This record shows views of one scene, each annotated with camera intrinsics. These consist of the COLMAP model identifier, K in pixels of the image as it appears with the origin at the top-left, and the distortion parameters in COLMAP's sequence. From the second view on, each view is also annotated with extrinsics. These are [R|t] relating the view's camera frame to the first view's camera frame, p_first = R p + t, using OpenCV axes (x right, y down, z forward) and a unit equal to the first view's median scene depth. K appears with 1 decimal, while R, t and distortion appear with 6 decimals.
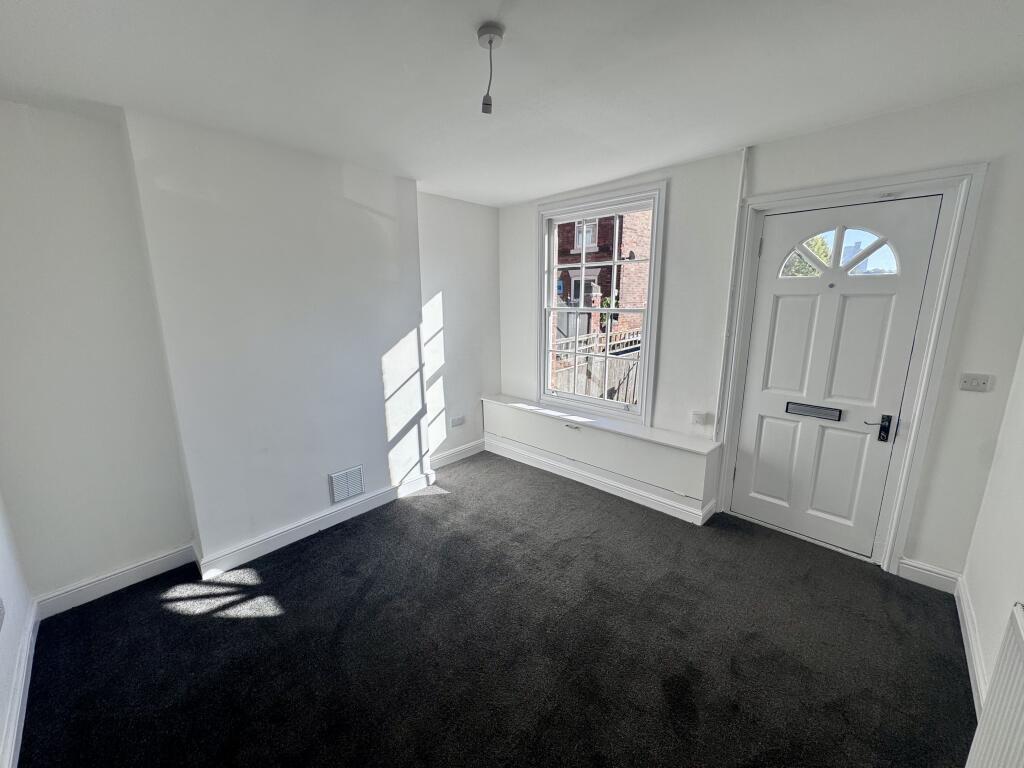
lens RADIAL K [[406.5, 0, 509.7], [0, 406.5, 382.0], [0, 0, 1]] dist [-0.006971, 0.000518]
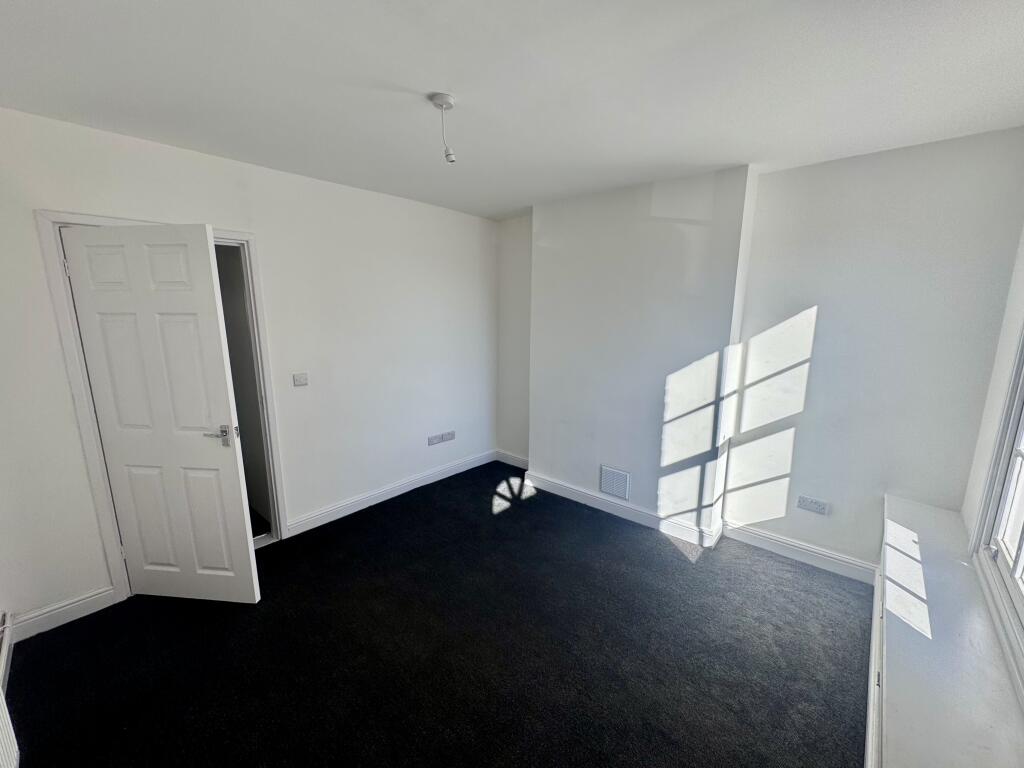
lens RADIAL K [[406.5, 0, 533.6], [0, 406.5, 385.9], [0, 0, 1]] dist [-0.006971, 0.000518]
pose [[0.033534, 0.186110, -0.981956, 0.573993], [-0.205136, 0.962872, 0.175487, -0.135856], [0.978159, 0.195550, 0.070467, 0.608839]]
